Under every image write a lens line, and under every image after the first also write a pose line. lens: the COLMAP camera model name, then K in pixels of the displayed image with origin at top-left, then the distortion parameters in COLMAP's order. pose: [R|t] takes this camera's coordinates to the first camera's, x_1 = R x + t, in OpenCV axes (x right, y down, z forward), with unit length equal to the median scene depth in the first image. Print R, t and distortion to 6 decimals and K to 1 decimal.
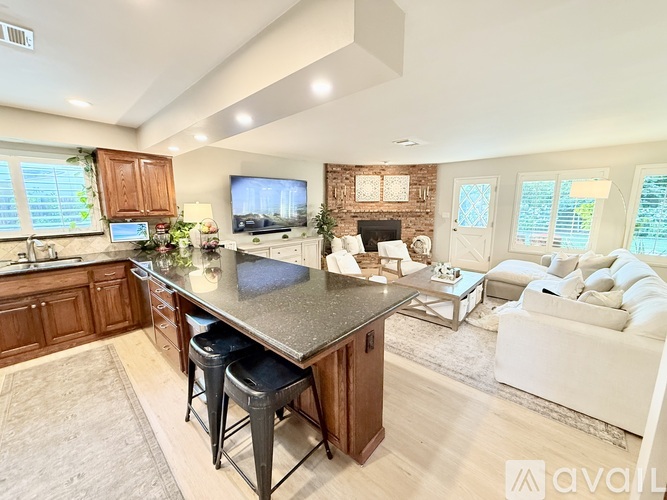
lens RADIAL K [[265.8, 0, 331.8], [0, 265.8, 249.1], [0, 0, 1]] dist [-0.000519, -0.000092]
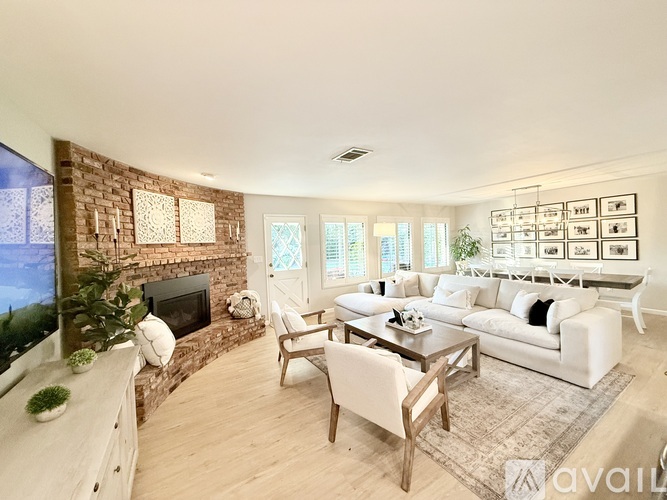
lens RADIAL K [[265.8, 0, 333.2], [0, 265.8, 247.4], [0, 0, 1]] dist [-0.000519, -0.000092]
pose [[0.277431, -0.026339, 0.960384, -0.258729], [0.200007, 0.979306, -0.030919, -0.093173], [-0.939696, 0.200662, 0.276958, 0.564959]]
